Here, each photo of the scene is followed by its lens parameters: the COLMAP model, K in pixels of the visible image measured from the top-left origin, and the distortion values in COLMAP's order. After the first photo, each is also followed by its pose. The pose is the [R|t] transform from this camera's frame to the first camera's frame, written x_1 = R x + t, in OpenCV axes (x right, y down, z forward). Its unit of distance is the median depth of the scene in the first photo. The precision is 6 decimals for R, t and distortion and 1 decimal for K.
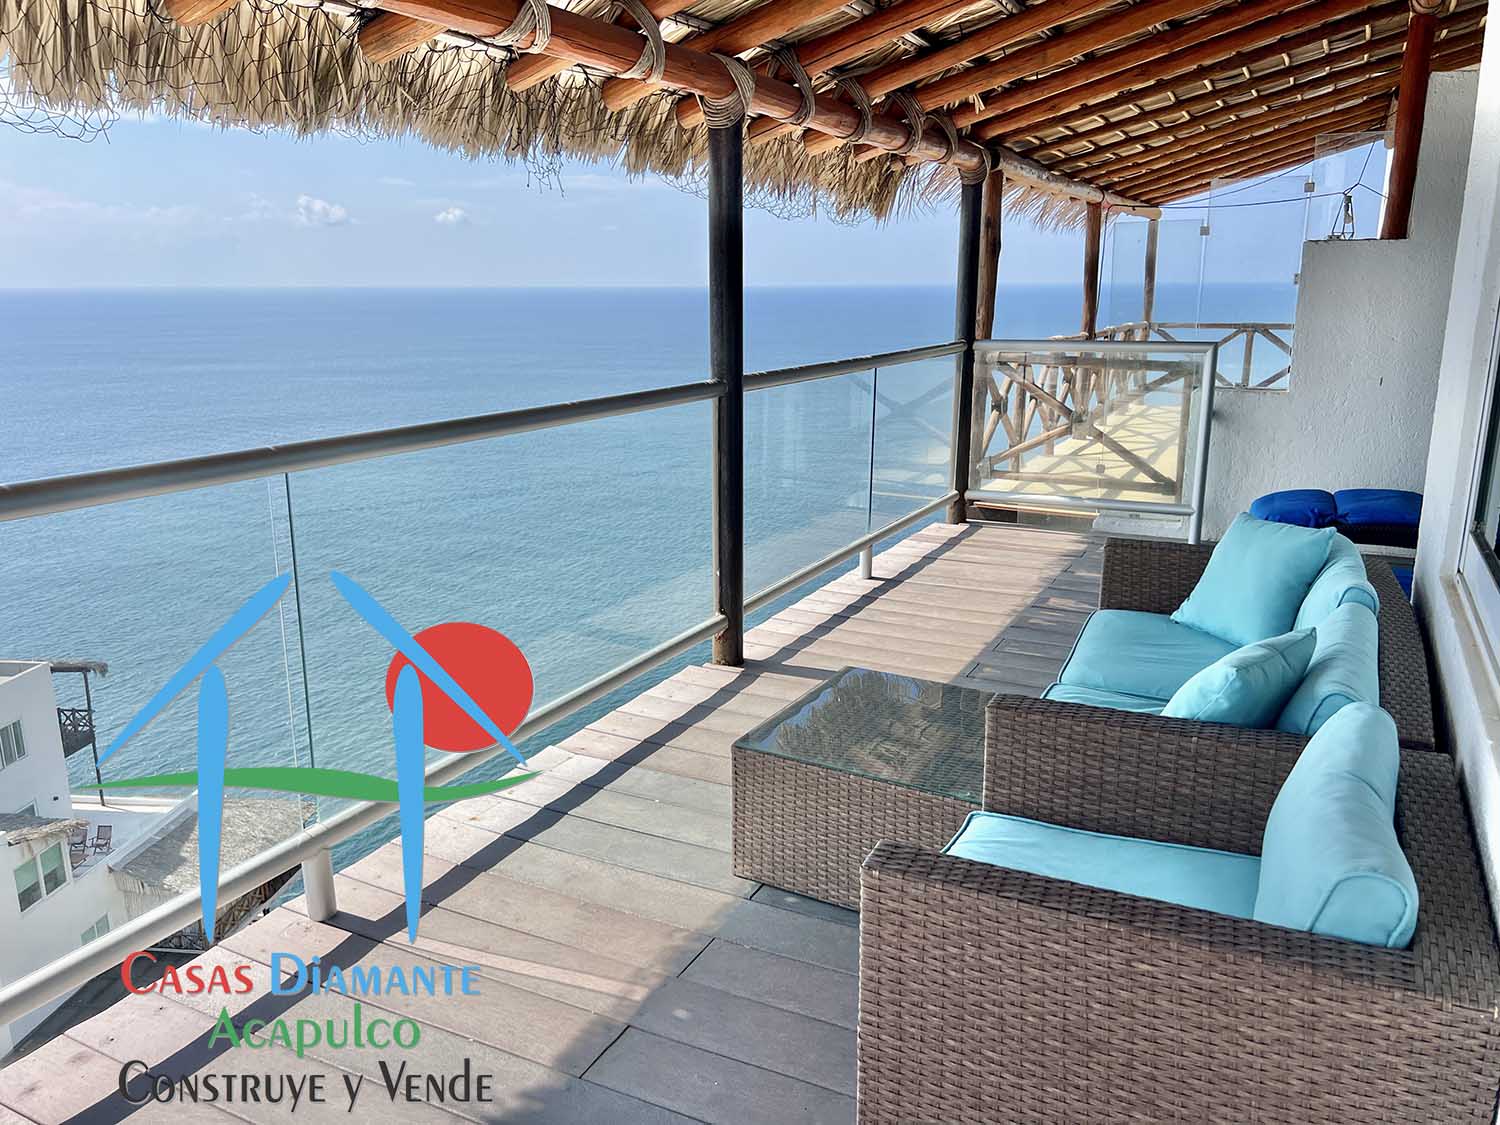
lens RADIAL K [[1130.0, 0, 749.1], [0, 1130.0, 556.9], [0, 0, 1]] dist [0.065170, -0.065230]
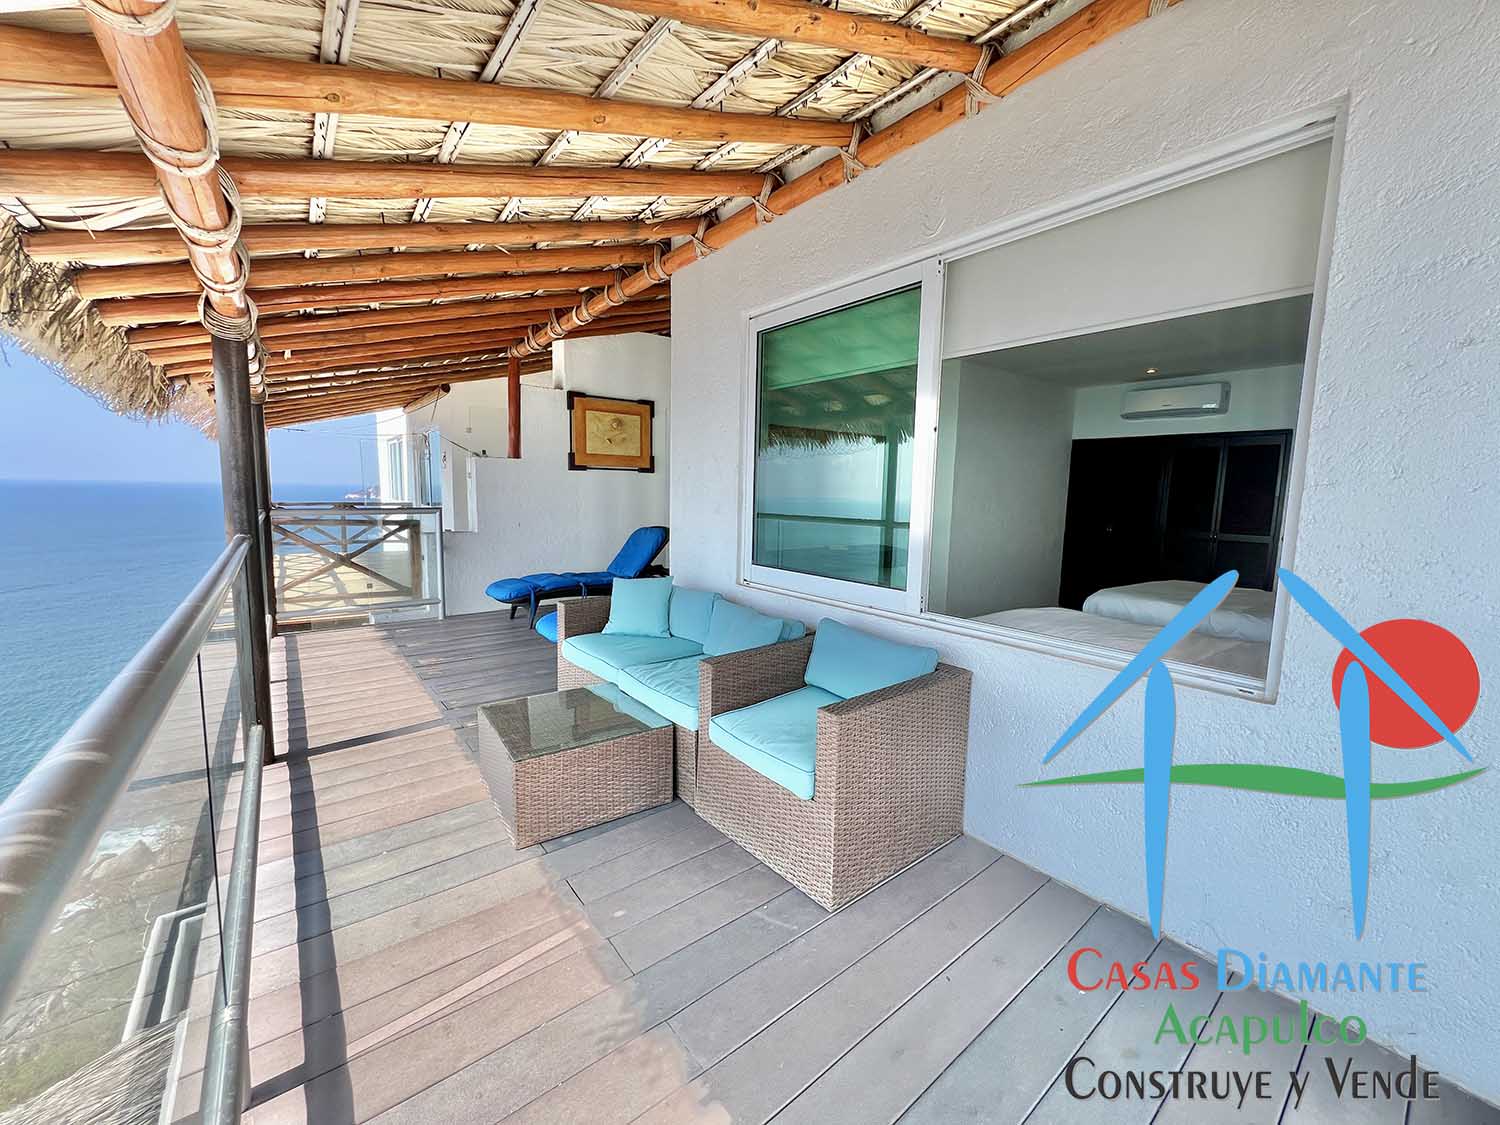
lens RADIAL K [[599.5, 0, 760.1], [0, 599.5, 560.1], [0, 0, 1]] dist [0.001495, -0.000332]
pose [[0.413823, -0.095137, 0.905373, -0.322051], [0.195387, 0.980630, 0.013739, -0.022723], [-0.889143, 0.171213, 0.424395, 0.188242]]
